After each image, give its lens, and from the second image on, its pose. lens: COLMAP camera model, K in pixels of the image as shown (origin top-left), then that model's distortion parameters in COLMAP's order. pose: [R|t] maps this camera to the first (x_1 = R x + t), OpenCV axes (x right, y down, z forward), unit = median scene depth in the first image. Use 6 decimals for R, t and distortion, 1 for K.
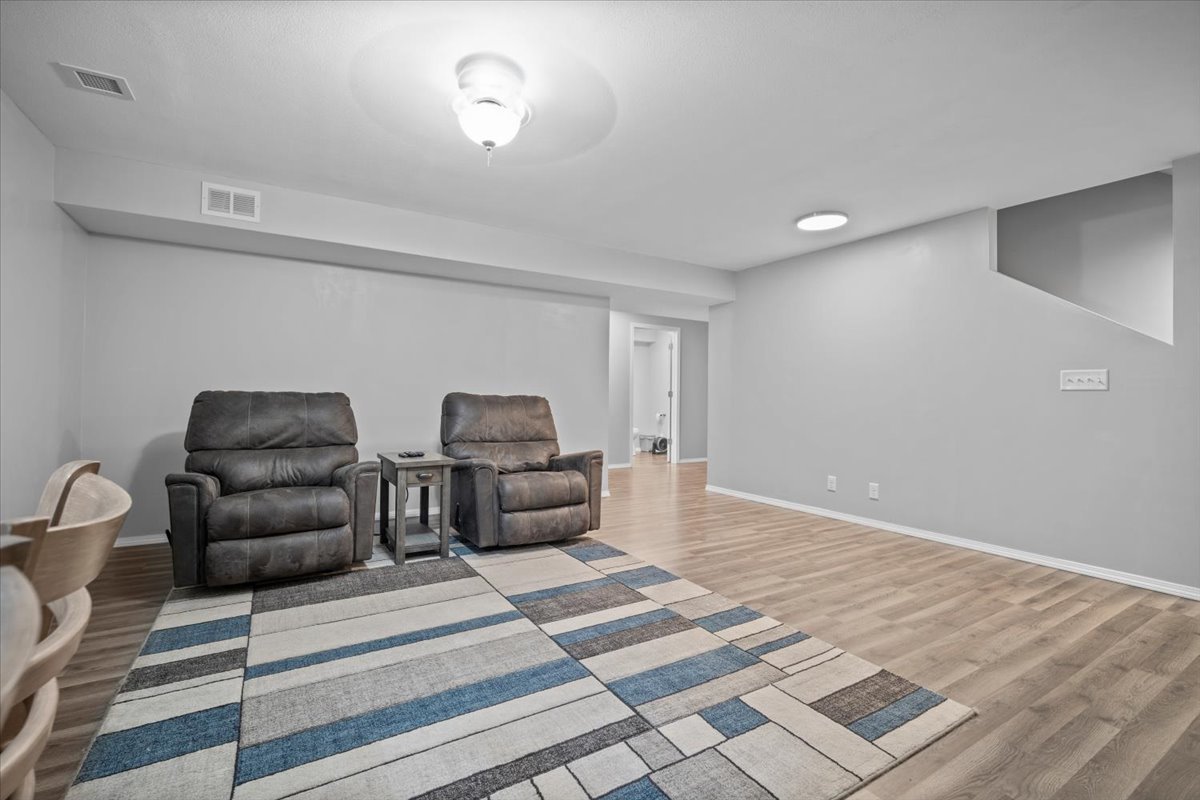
lens RADIAL K [[525.3, 0, 597.4], [0, 525.3, 403.0], [0, 0, 1]] dist [-0.009493, 0.001095]
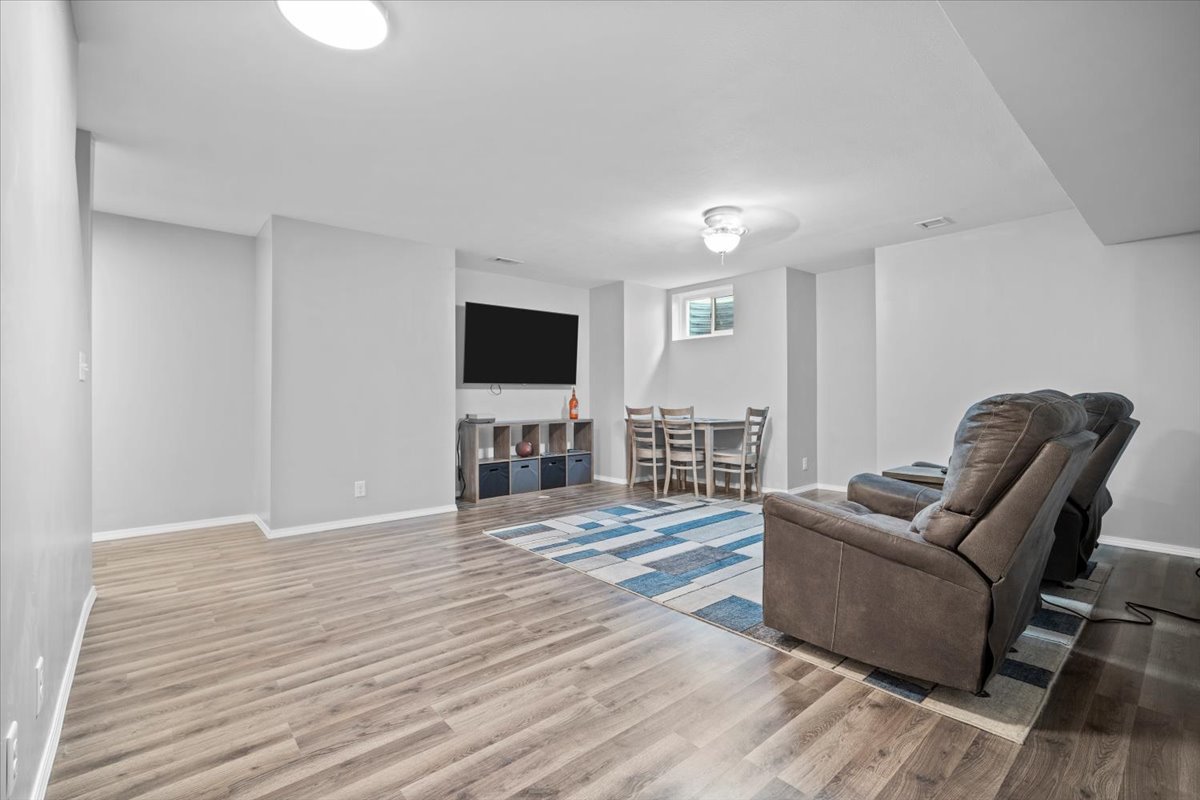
lens RADIAL K [[525.3, 0, 597.4], [0, 525.3, 403.0], [0, 0, 1]] dist [-0.009493, 0.001095]
pose [[-0.987756, -0.008684, -0.155765, 0.360493], [-0.012894, 0.999578, 0.026037, -0.023912], [0.155473, 0.027727, -0.987451, 2.008322]]
